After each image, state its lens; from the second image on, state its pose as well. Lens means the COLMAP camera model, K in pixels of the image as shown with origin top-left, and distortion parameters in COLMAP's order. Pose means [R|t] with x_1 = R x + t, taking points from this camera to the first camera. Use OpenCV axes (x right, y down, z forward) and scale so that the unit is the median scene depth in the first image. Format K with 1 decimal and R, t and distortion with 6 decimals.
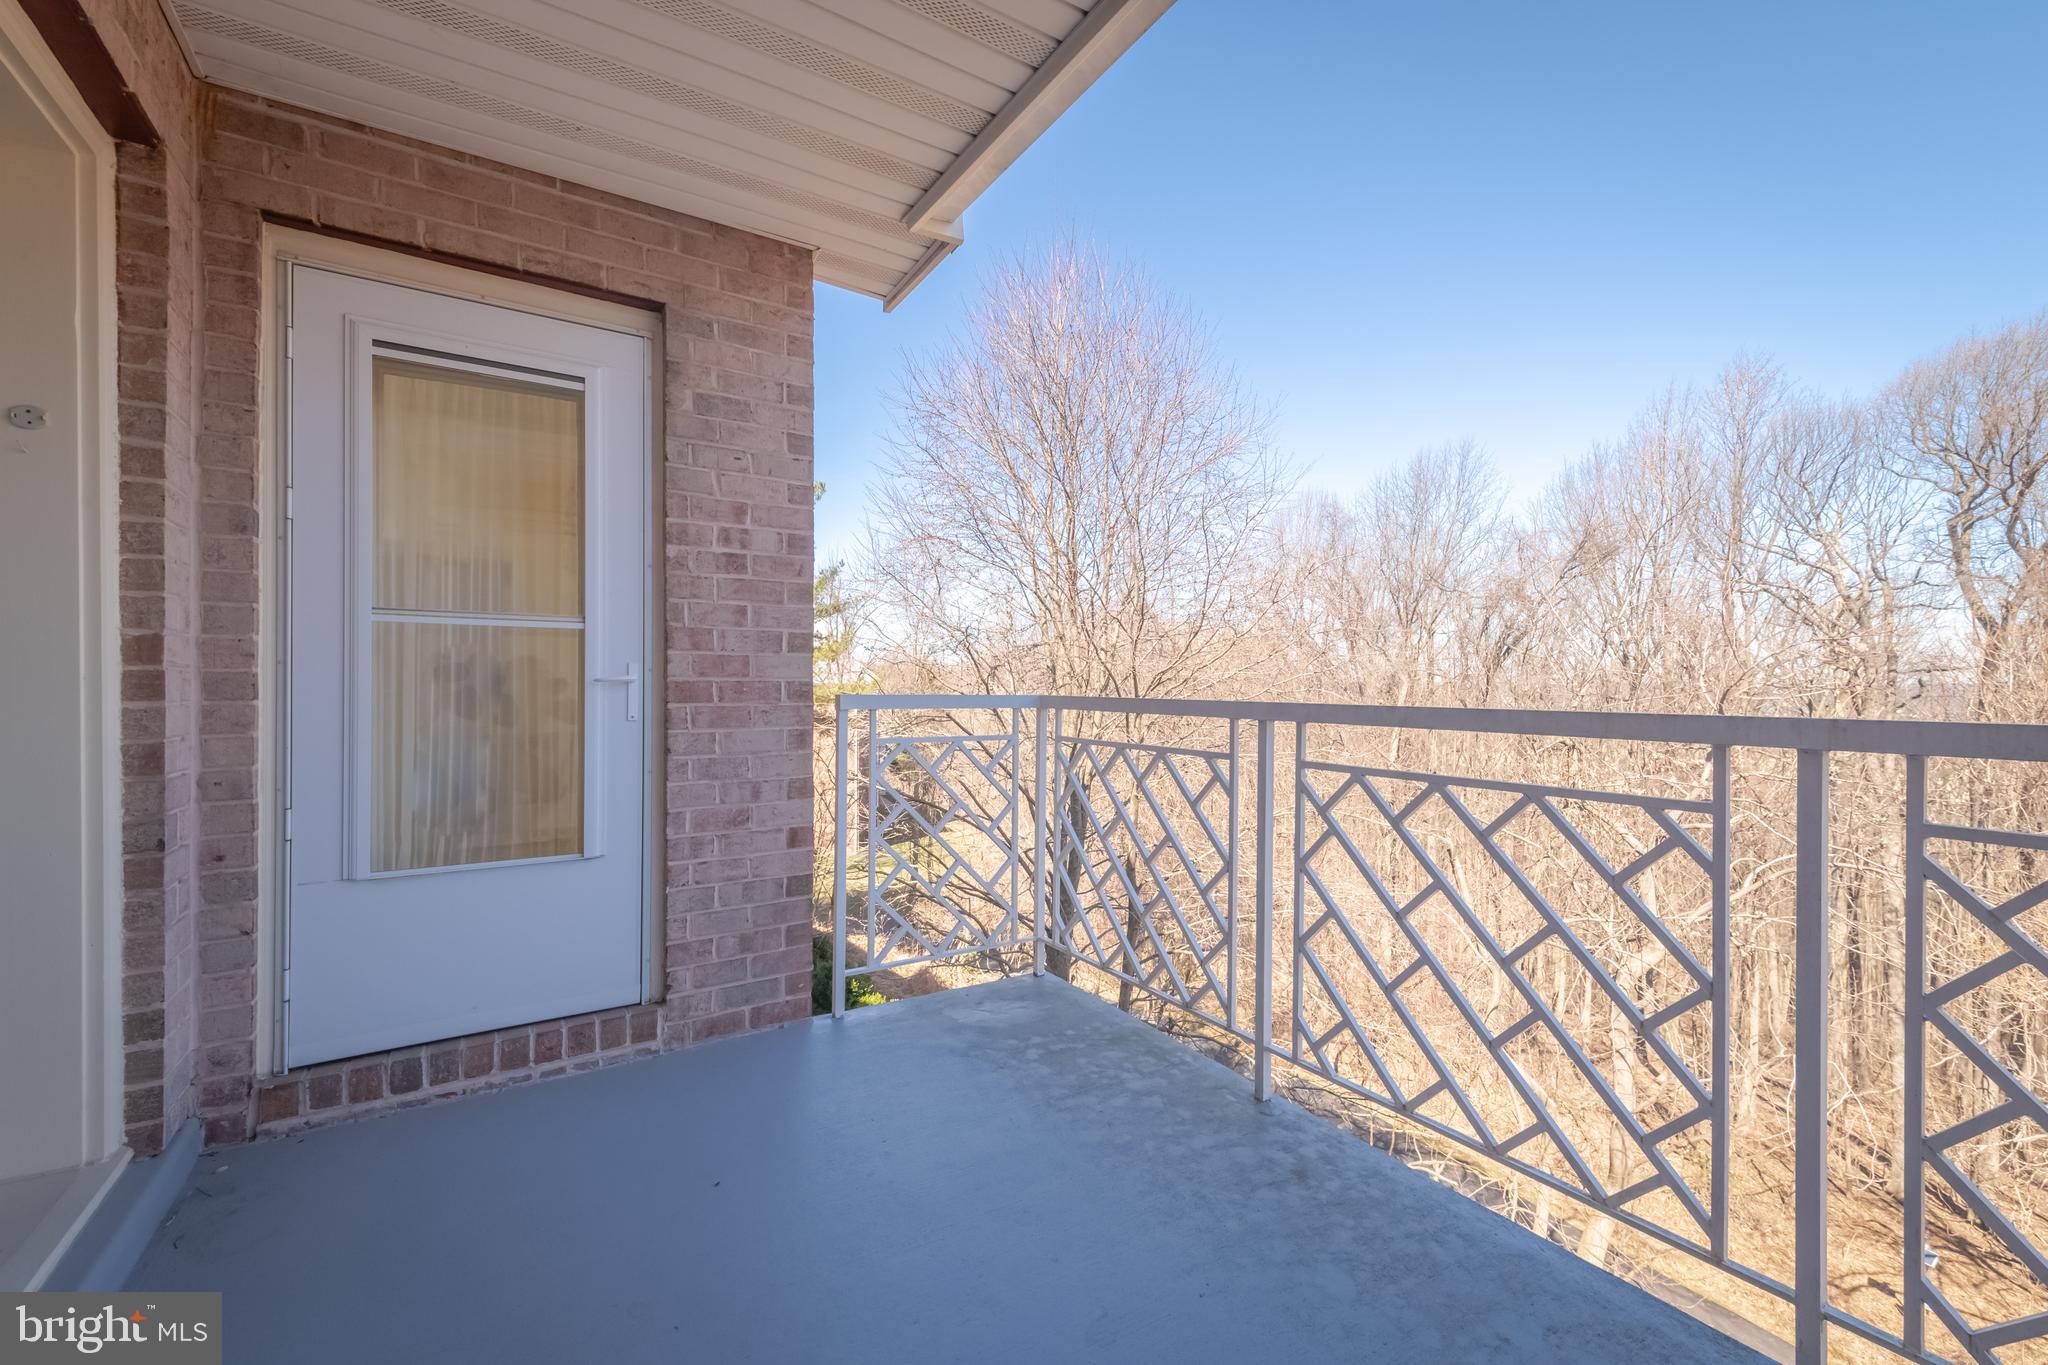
lens RADIAL K [[850.5, 0, 1031.5], [0, 850.5, 687.7], [0, 0, 1]] dist [0.002598, -0.003475]
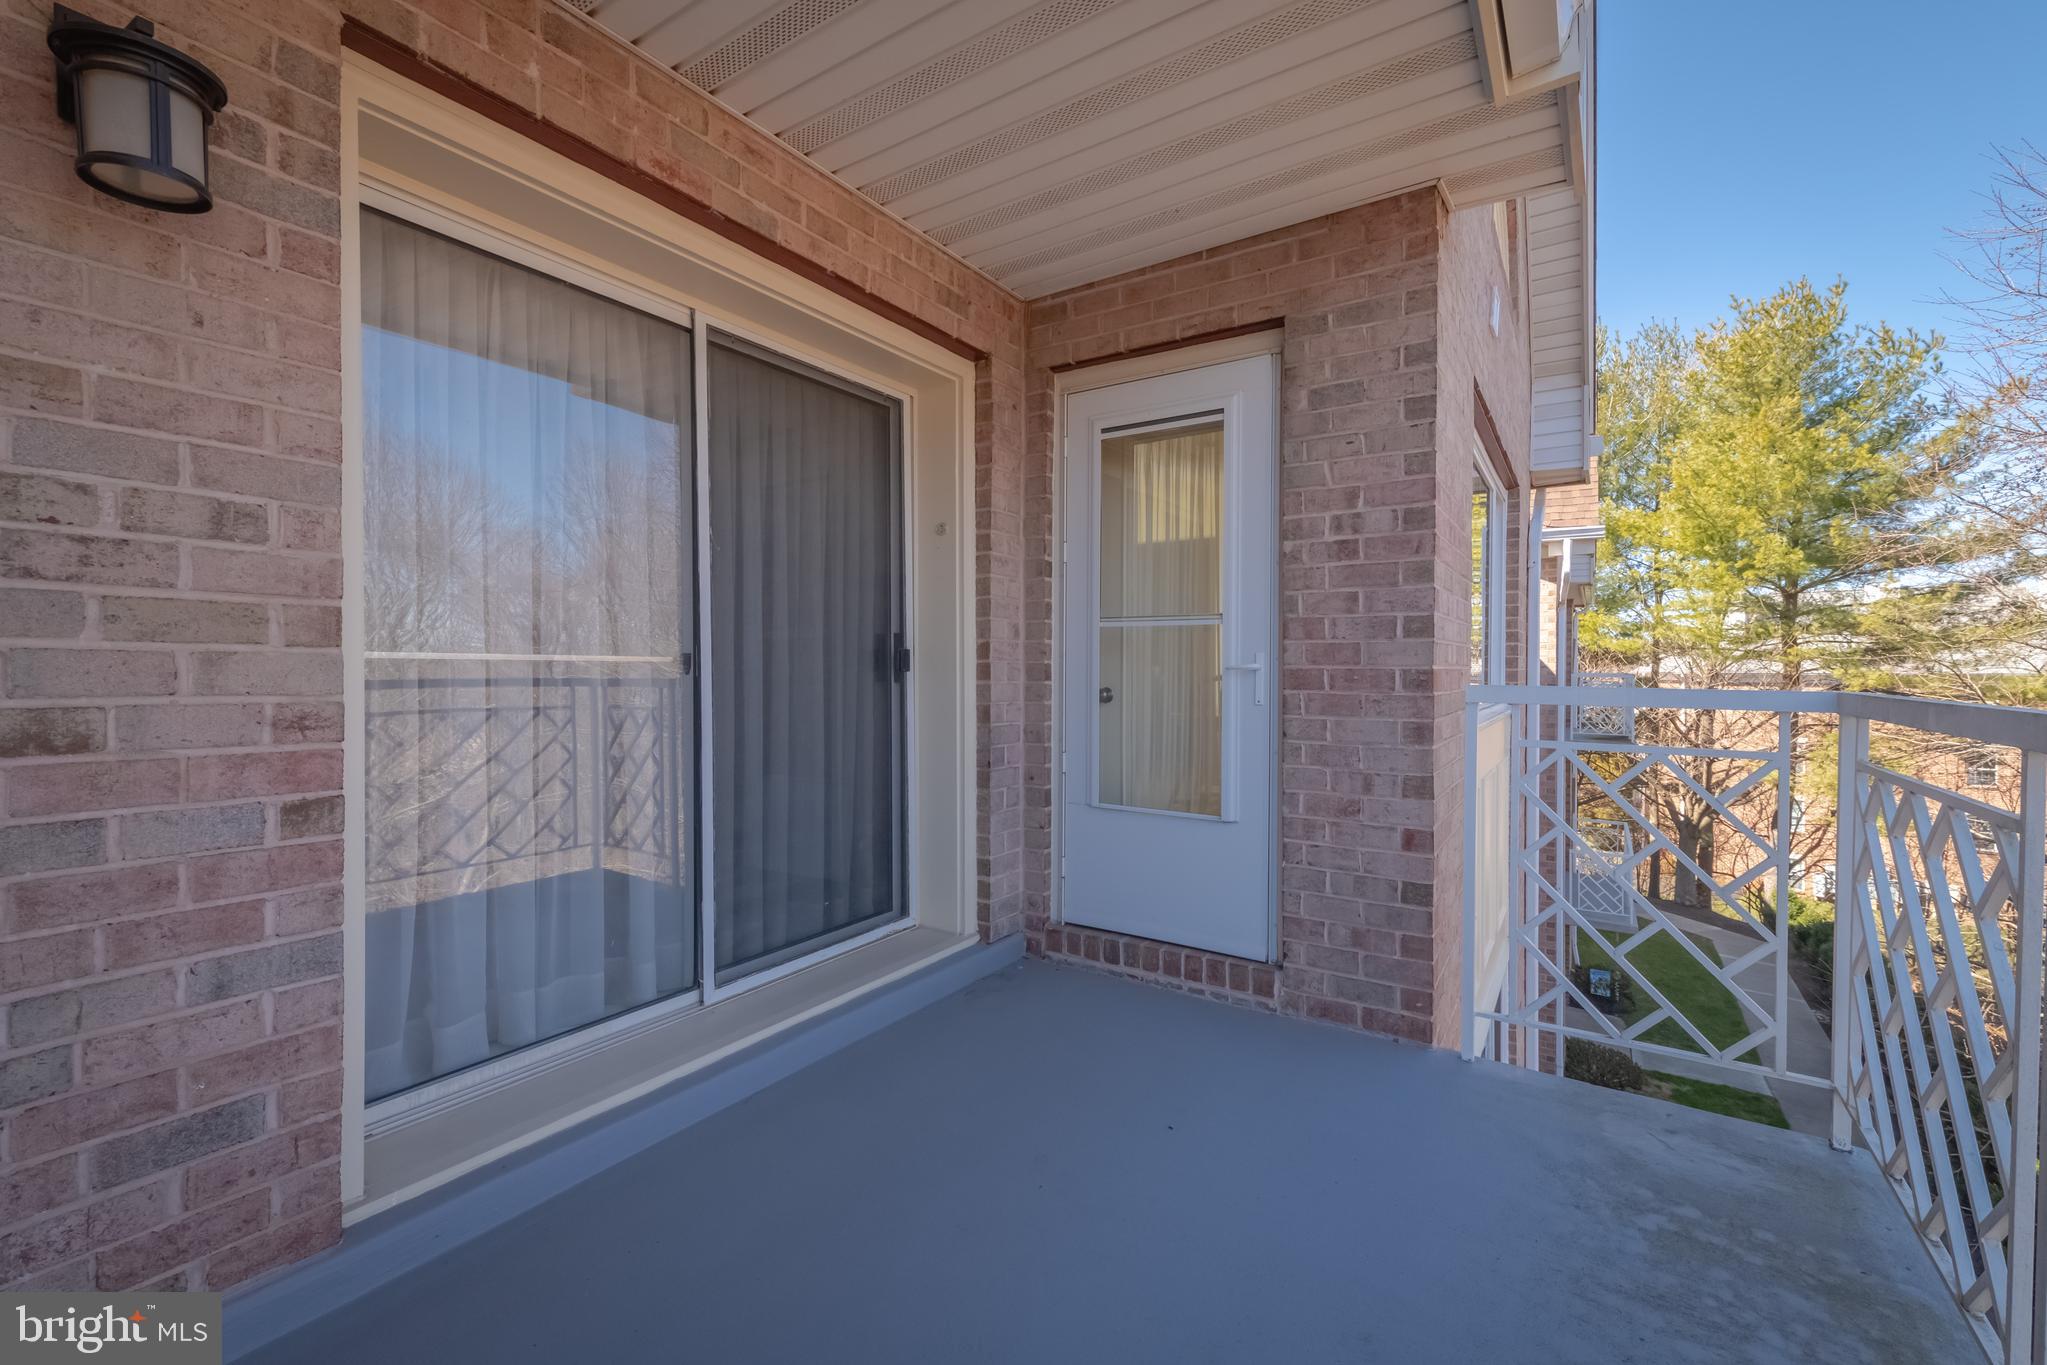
lens RADIAL K [[850.1, 0, 1041.7], [0, 850.1, 679.2], [0, 0, 1]] dist [0.002598, -0.003475]
pose [[0.403246, 0.011481, -0.915020, 0.417393], [-0.007598, 0.999929, 0.009198, -0.002407], [0.915060, 0.003244, 0.403304, 0.282648]]
